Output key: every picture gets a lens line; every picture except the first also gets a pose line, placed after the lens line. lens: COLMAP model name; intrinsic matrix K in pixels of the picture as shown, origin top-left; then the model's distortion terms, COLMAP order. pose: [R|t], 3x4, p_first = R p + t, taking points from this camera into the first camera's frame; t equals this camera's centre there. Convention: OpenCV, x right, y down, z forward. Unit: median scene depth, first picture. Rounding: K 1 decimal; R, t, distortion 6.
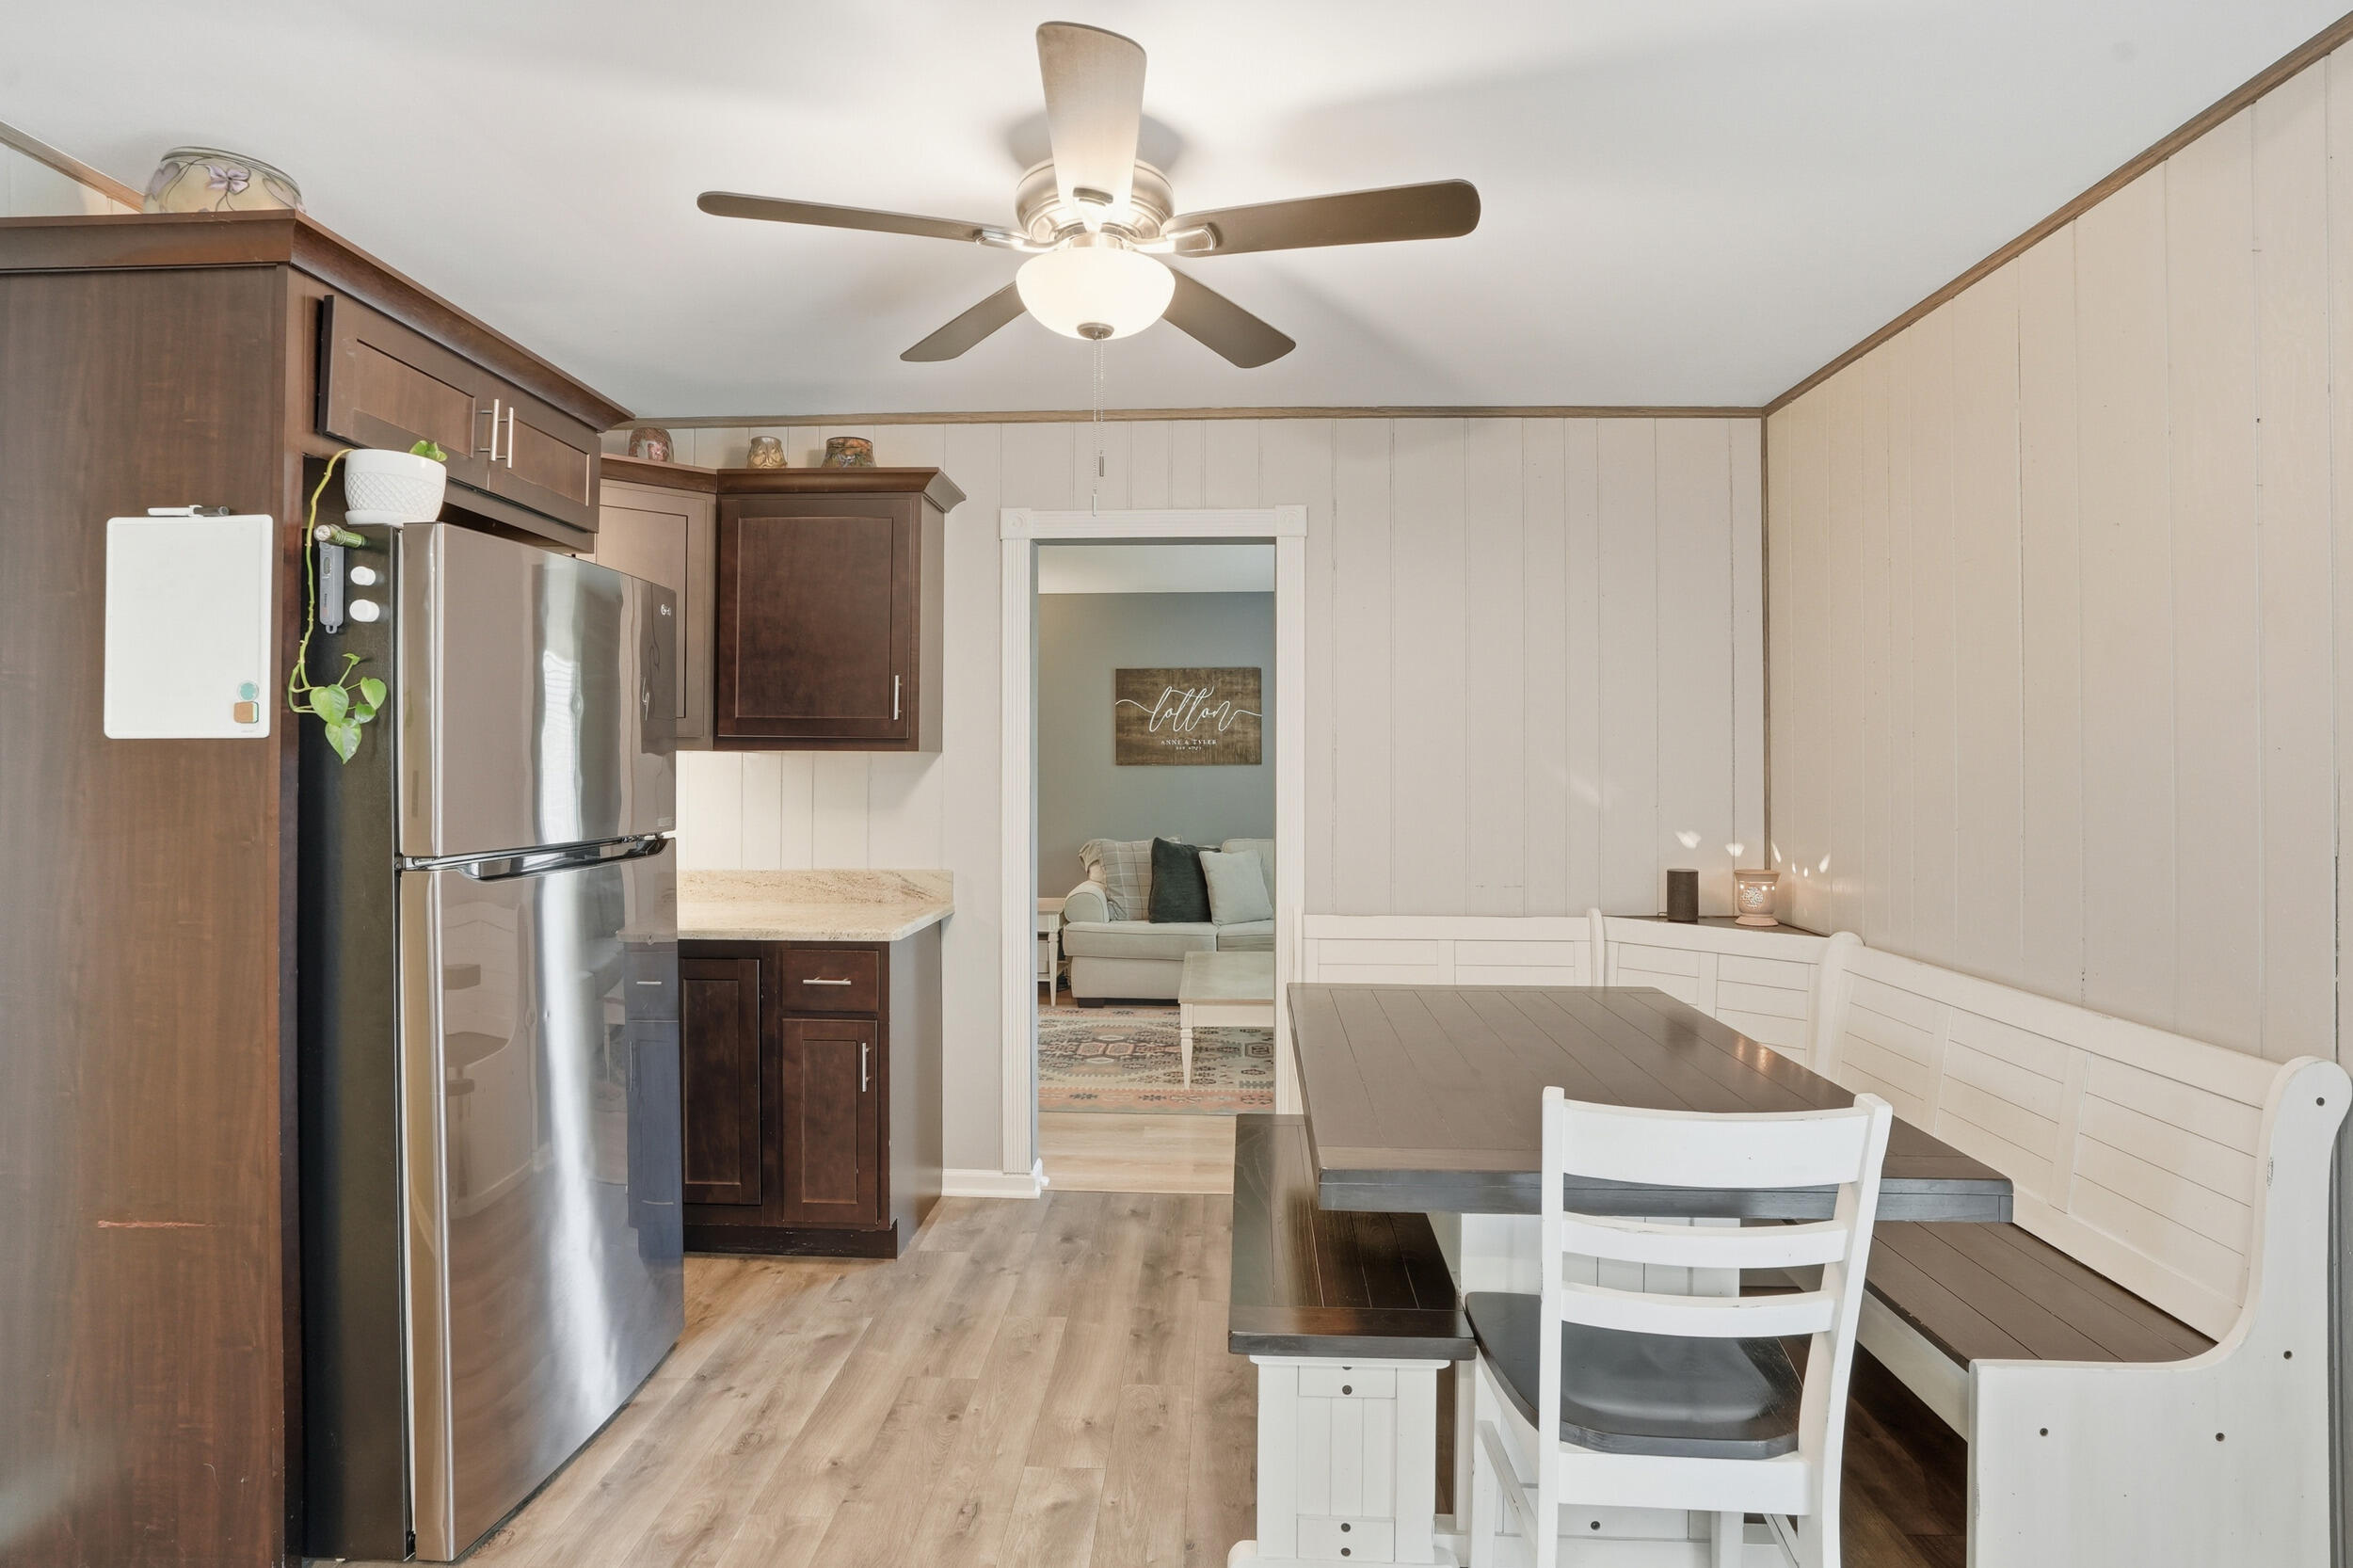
lens RADIAL K [[1233.1, 0, 1173.8], [0, 1233.1, 744.9], [0, 0, 1]] dist [-0.018321, 0.000469]
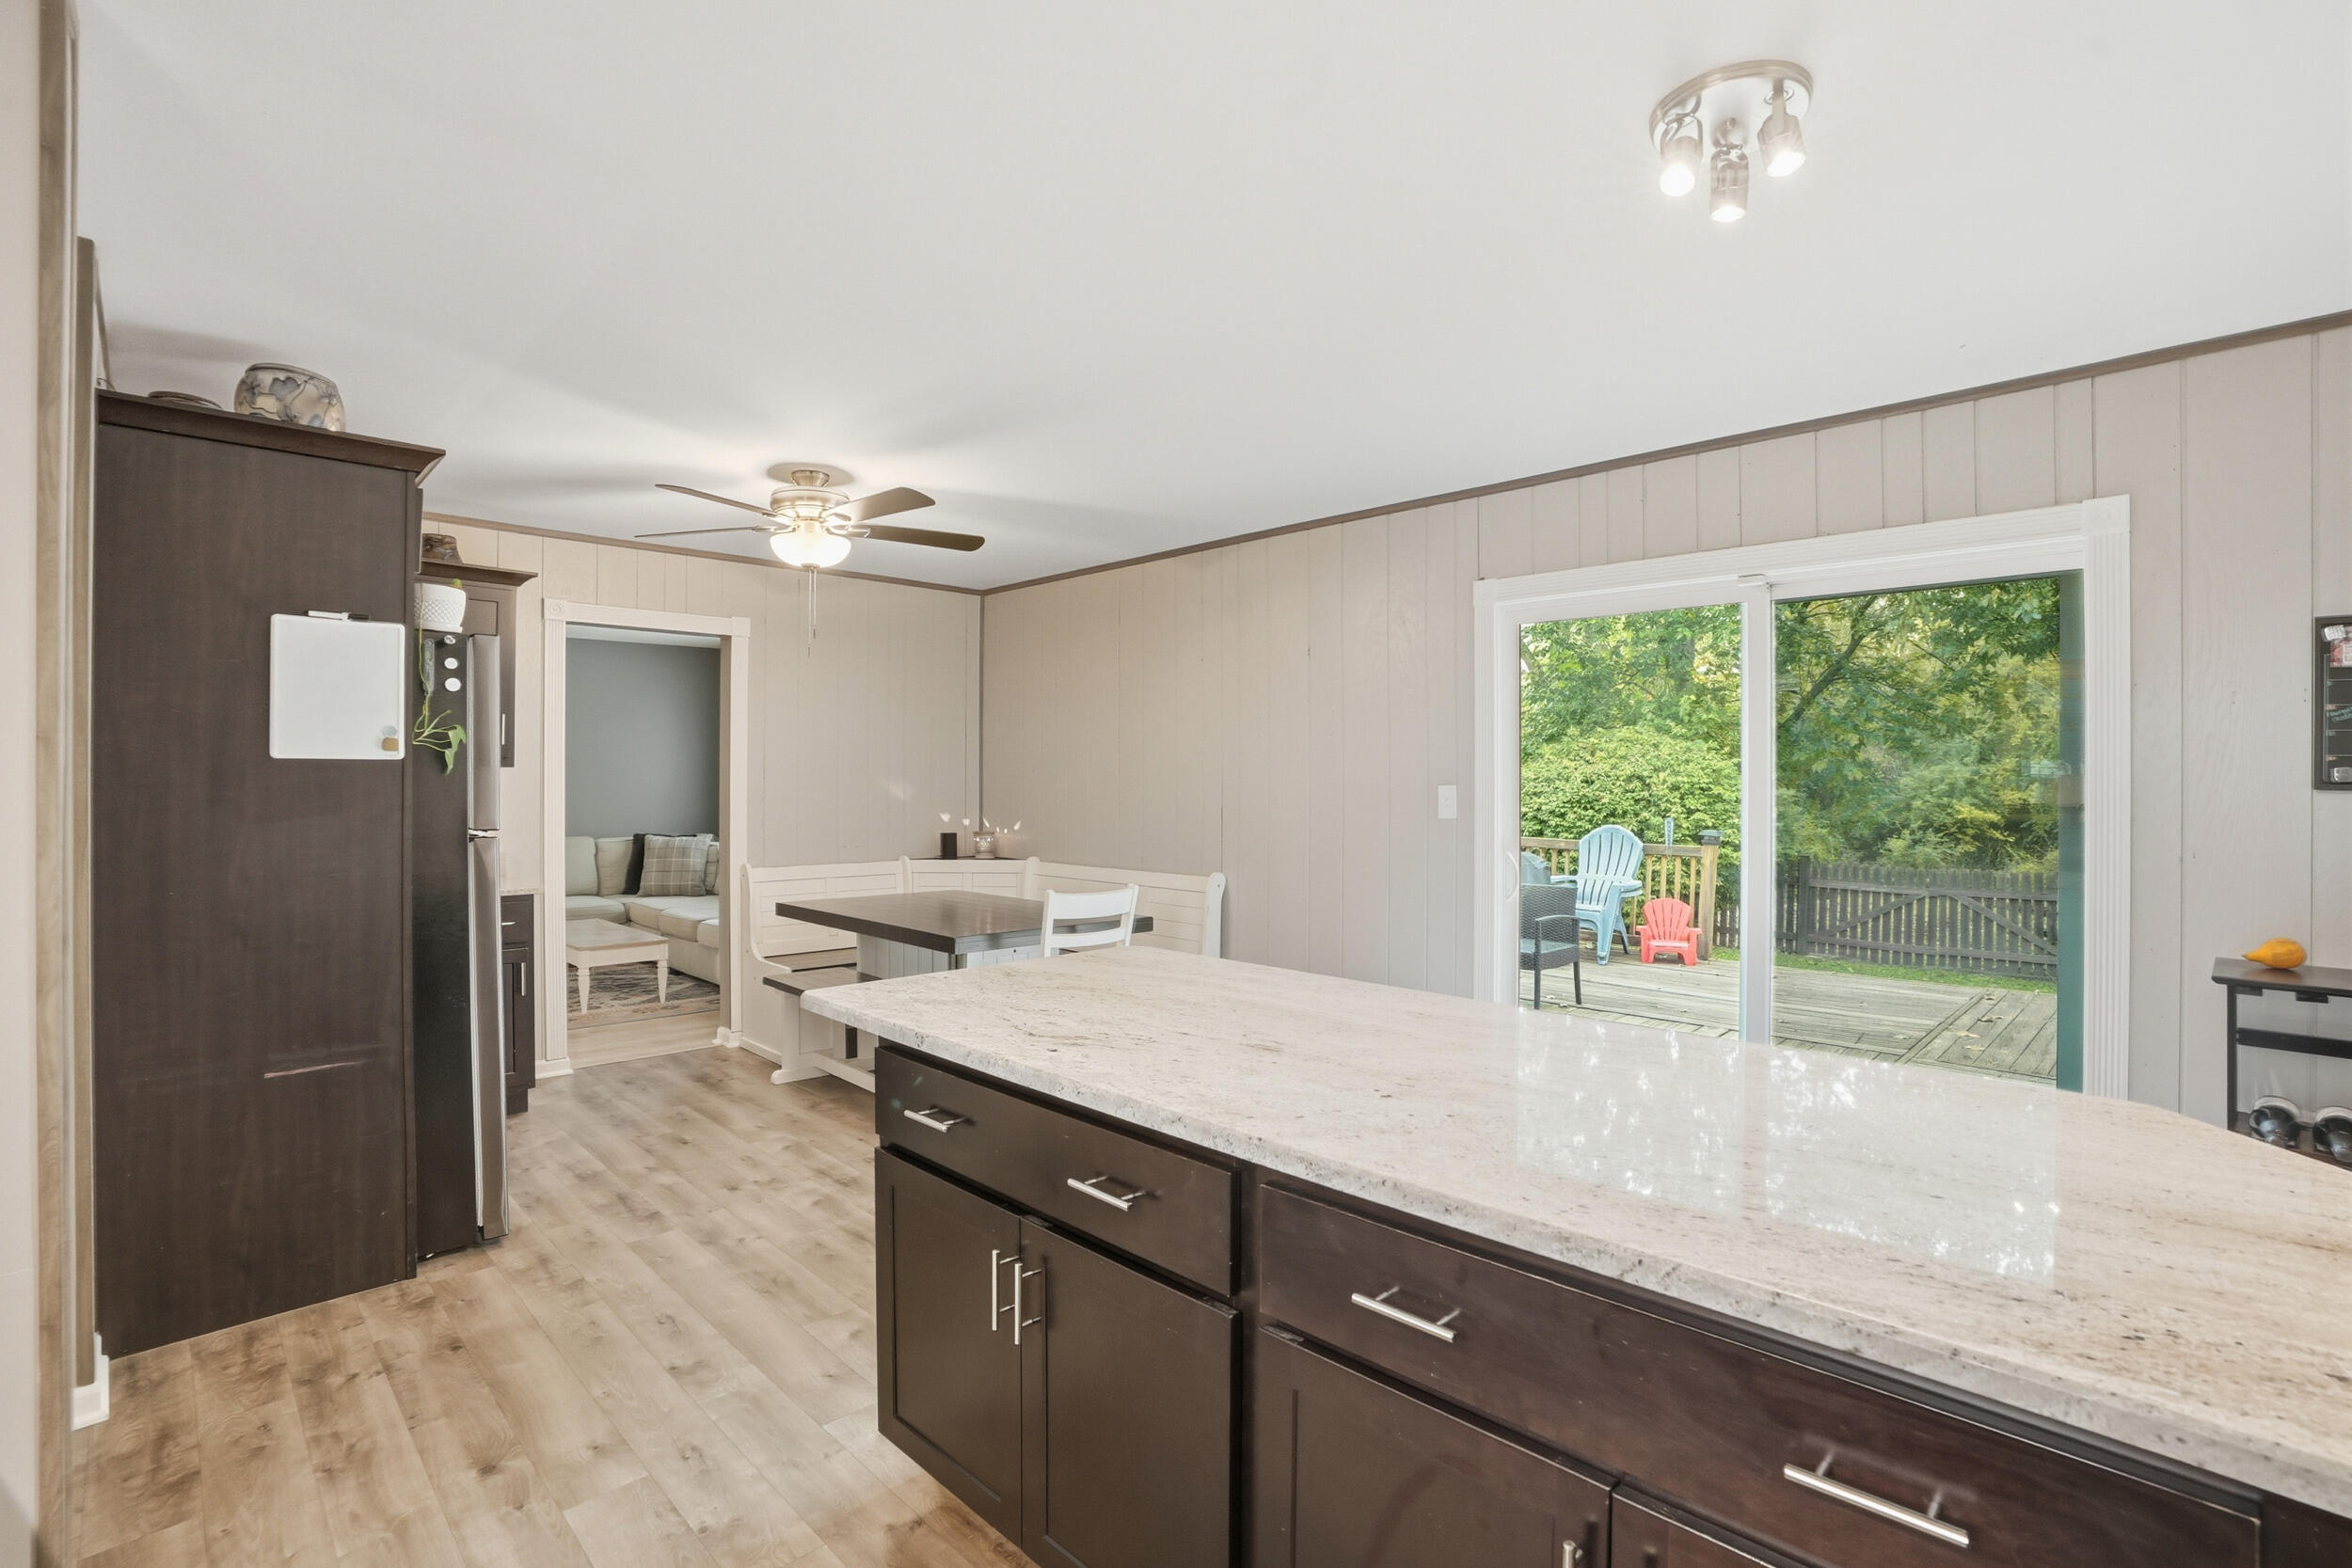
lens RADIAL K [[1078.0, 0, 1176.0], [0, 1078.0, 784.0], [0, 0, 1]] dist [-0.001869, -0.000135]
pose [[0.683150, -0.003729, 0.730268, -0.564197], [-0.012563, 0.999779, 0.016857, -0.005462], [-0.730170, -0.020691, 0.682953, -0.392225]]
